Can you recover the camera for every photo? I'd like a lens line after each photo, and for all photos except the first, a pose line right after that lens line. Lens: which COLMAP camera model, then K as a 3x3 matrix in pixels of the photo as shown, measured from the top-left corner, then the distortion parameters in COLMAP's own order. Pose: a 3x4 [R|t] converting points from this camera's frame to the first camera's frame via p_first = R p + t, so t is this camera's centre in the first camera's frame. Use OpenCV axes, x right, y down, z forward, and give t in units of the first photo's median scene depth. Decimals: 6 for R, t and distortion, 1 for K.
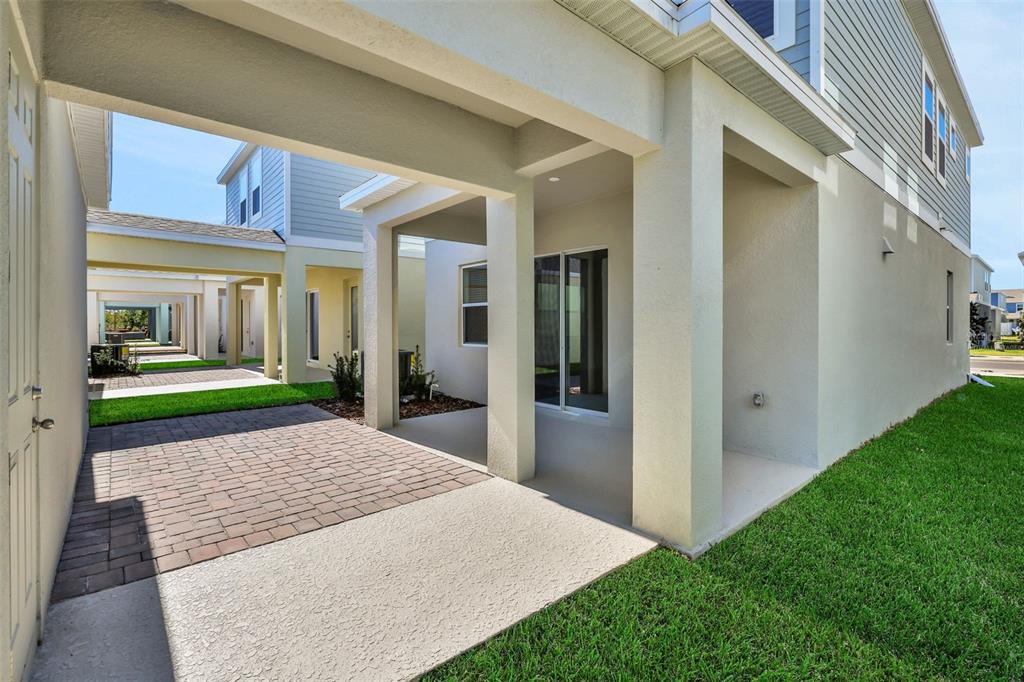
lens RADIAL K [[469.1, 0, 507.3], [0, 469.1, 322.9], [0, 0, 1]] dist [-0.000630, -0.000017]
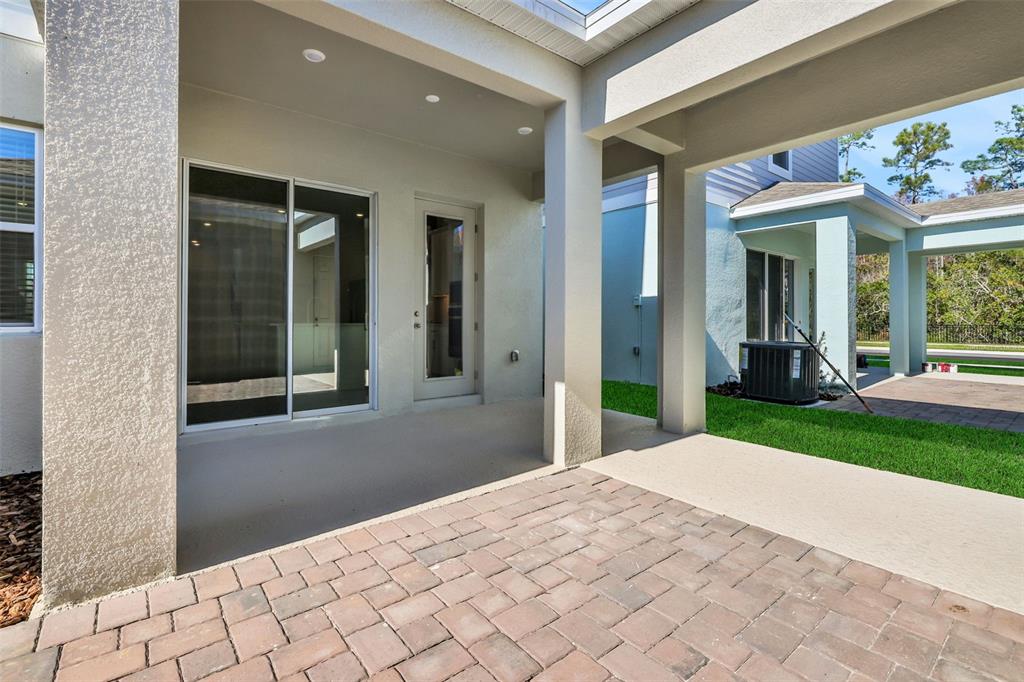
lens RADIAL K [[469.1, 0, 507.3], [0, 469.1, 322.9], [0, 0, 1]] dist [-0.000630, -0.000017]
pose [[0.038575, 0.005029, 0.999243, -0.522310], [-0.007326, 0.999962, -0.004750, 0.050044], [-0.999229, -0.007137, 0.038611, 0.667251]]
